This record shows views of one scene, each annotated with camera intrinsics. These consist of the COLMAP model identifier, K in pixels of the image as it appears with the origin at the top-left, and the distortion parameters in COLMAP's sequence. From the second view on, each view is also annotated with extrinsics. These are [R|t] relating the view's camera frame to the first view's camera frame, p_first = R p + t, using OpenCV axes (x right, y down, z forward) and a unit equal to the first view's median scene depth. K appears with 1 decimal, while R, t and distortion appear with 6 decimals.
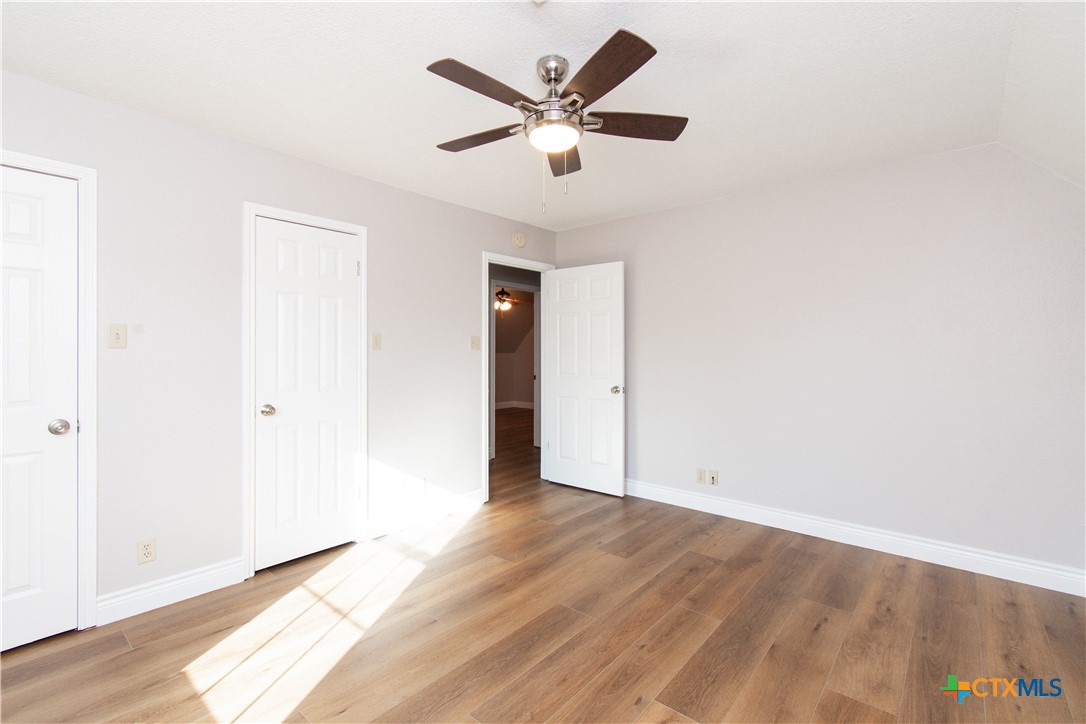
lens RADIAL K [[484.9, 0, 548.1], [0, 484.9, 353.7], [0, 0, 1]] dist [0.000326, -0.000650]
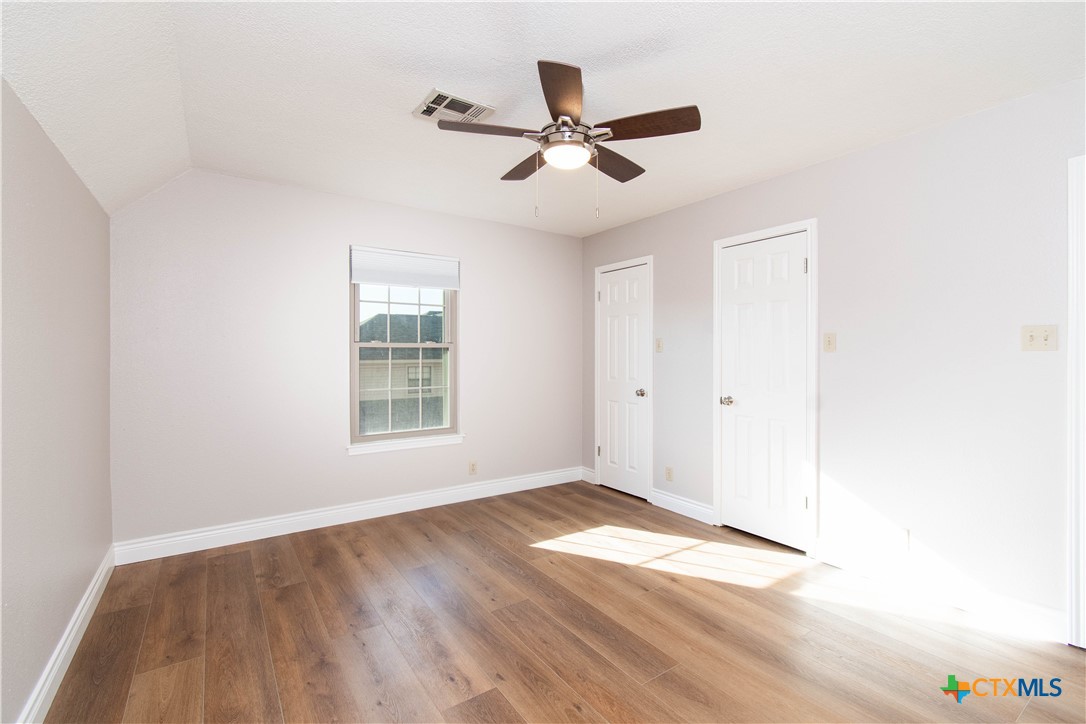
lens RADIAL K [[479.0, 0, 539.6], [0, 479.0, 363.4], [0, 0, 1]] dist [0.001005, -0.000799]
pose [[-0.264650, 0.018925, -0.964159, 0.880716], [-0.004825, 0.999769, 0.020948, -0.004345], [0.964332, 0.010196, -0.264498, 1.015109]]
